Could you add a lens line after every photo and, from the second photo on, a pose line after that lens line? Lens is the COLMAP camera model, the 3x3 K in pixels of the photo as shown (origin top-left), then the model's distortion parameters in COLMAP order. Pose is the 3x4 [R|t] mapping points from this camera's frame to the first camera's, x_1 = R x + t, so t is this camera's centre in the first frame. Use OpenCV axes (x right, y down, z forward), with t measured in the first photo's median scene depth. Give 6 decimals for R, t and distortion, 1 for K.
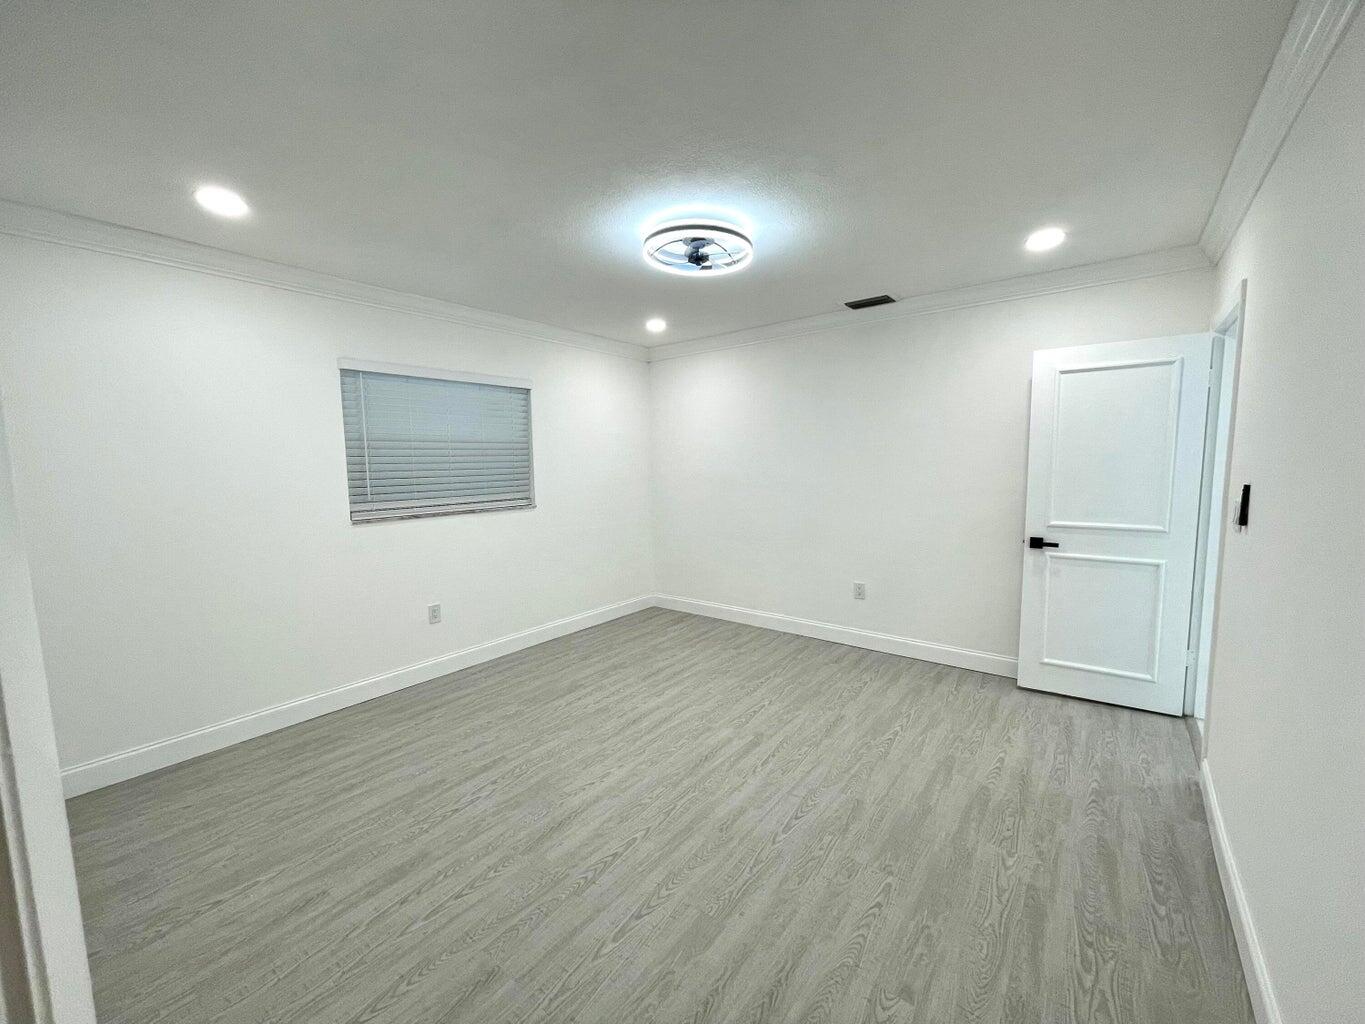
lens RADIAL K [[543.7, 0, 679.3], [0, 543.7, 515.6], [0, 0, 1]] dist [-0.001000, 0.000234]
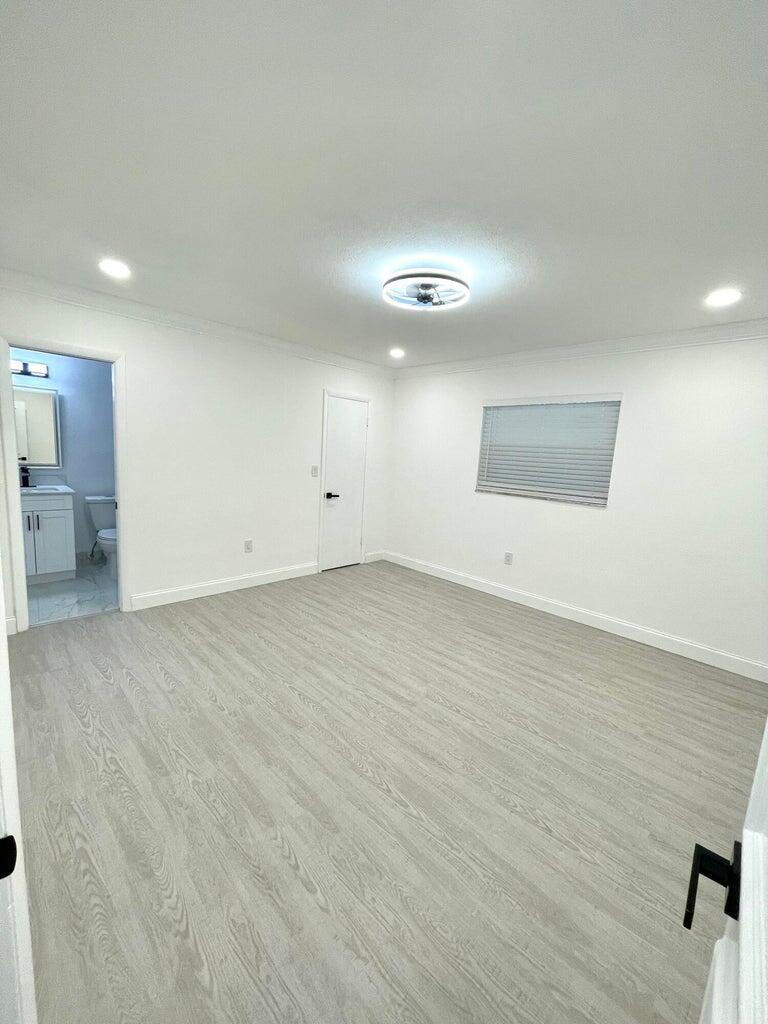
lens RADIAL K [[407.9, 0, 382.6], [0, 407.9, 509.4], [0, 0, 1]] dist [-0.001000, 0.000234]
pose [[-0.122300, 0.148798, -0.981276, 0.823602], [-0.153174, 0.974022, 0.166789, -0.108713], [0.980602, 0.170704, -0.096331, 0.845947]]
